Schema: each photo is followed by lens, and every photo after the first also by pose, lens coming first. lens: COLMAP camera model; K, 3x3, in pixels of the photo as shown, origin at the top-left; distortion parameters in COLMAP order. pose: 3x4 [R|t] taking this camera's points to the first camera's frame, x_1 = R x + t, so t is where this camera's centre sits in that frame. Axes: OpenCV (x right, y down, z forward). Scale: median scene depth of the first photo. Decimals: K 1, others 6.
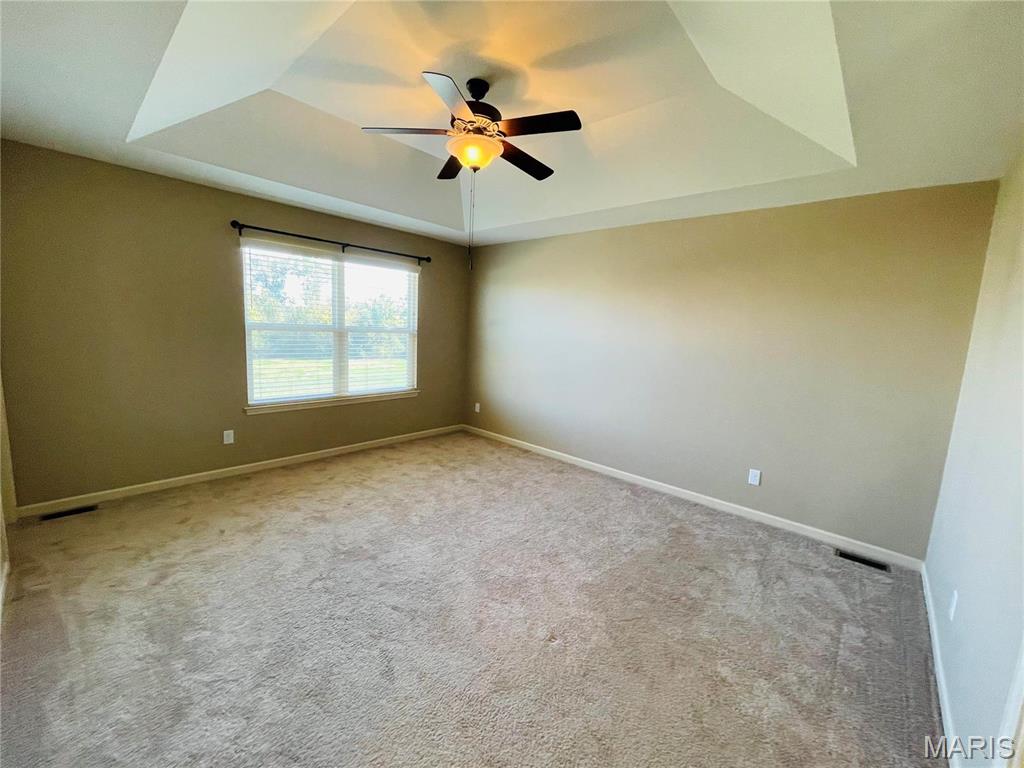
lens RADIAL K [[412.6, 0, 509.6], [0, 412.6, 383.9], [0, 0, 1]] dist [-0.001909, -0.000229]
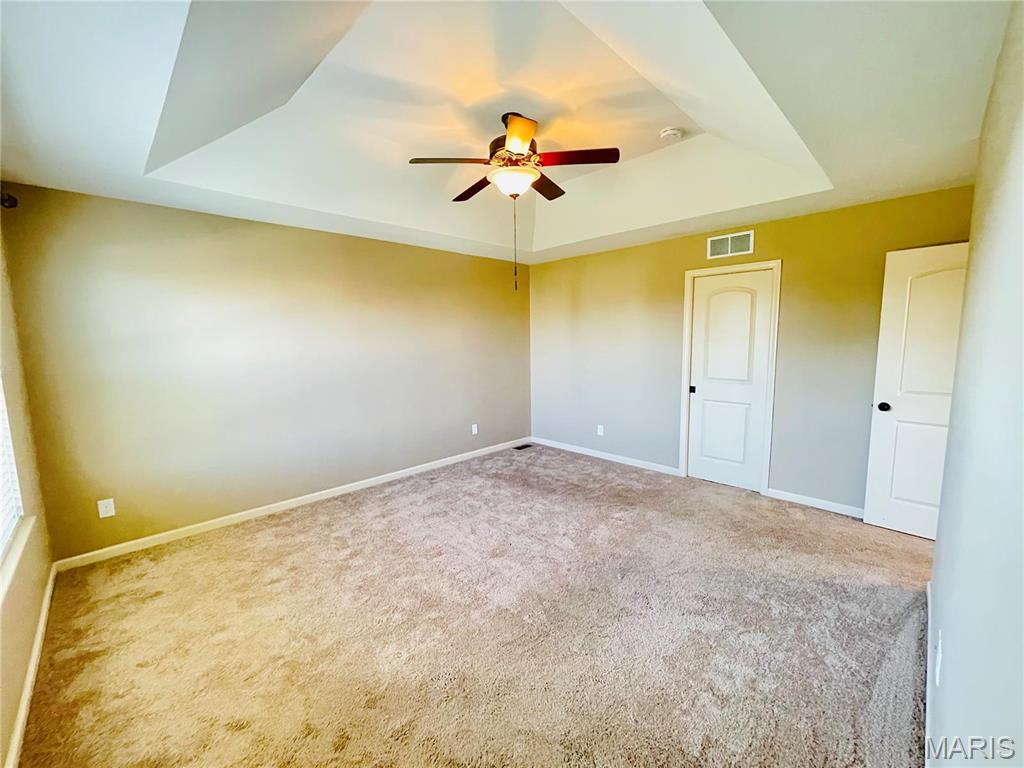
lens RADIAL K [[412.6, 0, 509.6], [0, 412.6, 383.9], [0, 0, 1]] dist [-0.001909, -0.000229]
pose [[0.059751, -0.167776, 0.984013, -0.815976], [0.159414, 0.974726, 0.156513, -0.146525], [-0.985402, 0.147513, 0.084987, 0.666403]]
